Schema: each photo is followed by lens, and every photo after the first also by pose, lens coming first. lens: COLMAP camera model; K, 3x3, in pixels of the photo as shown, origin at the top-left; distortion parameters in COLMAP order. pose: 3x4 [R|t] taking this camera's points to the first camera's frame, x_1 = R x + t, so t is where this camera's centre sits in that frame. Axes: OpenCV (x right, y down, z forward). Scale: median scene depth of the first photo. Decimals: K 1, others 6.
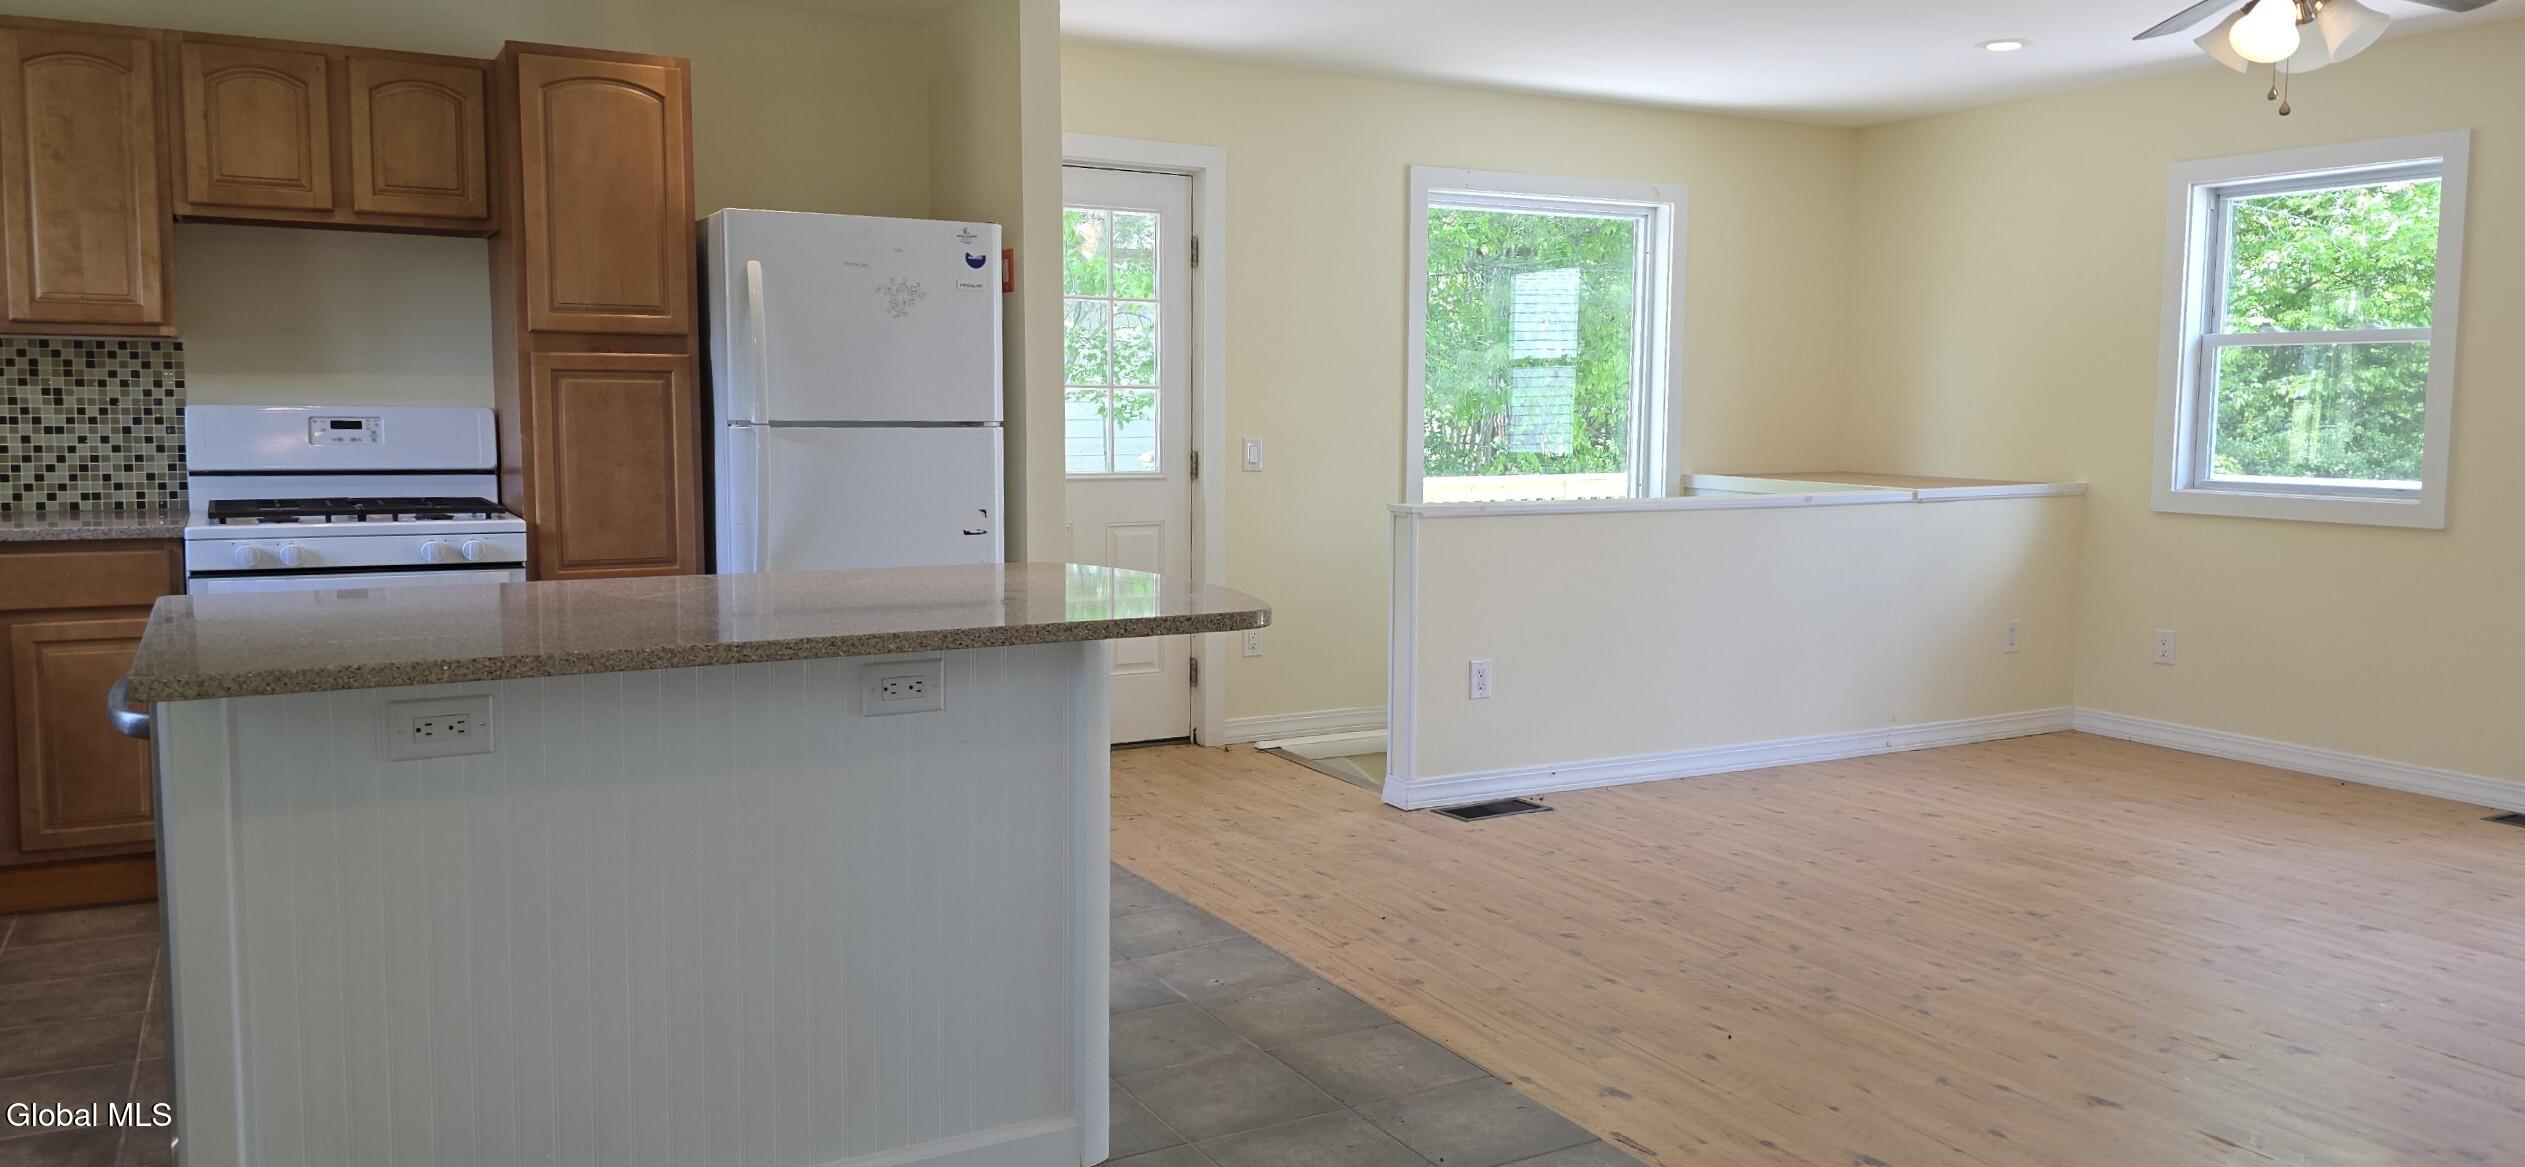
lens RADIAL K [[1780.2, 0, 1229.1], [0, 1780.2, 540.3], [0, 0, 1]] dist [0.118248, -0.134203]
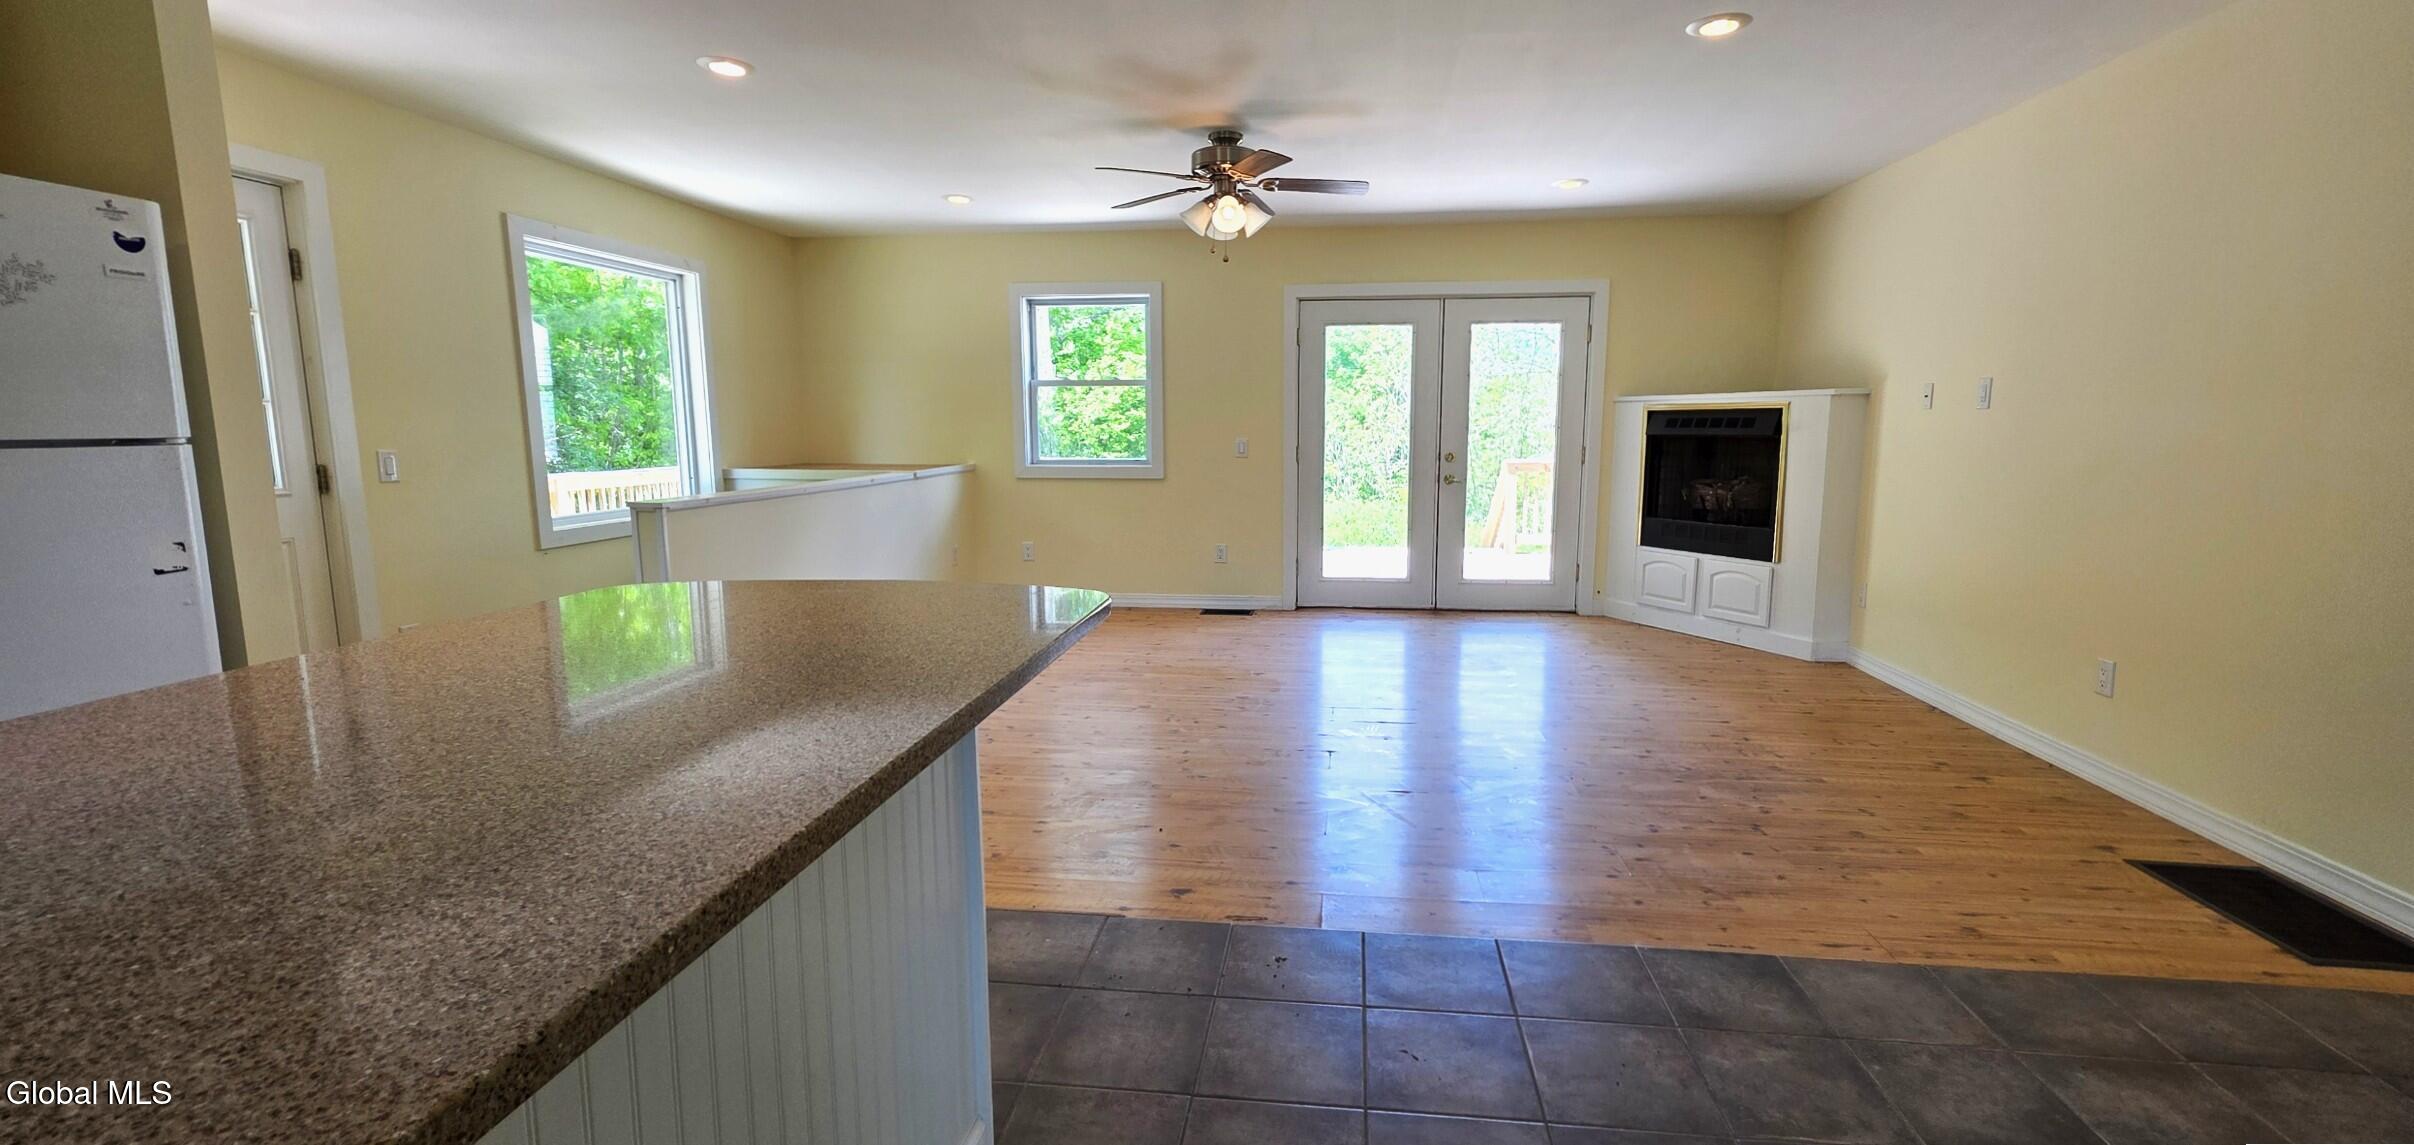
lens RADIAL K [[999.9, 0, 1240.2], [0, 999.9, 564.4], [0, 0, 1]] dist [-0.000420, -0.000012]
pose [[0.573690, -0.122213, 0.809903, -0.233349], [0.069357, 0.992503, 0.100639, -0.019753], [-0.816131, -0.001563, 0.577865, 0.309368]]
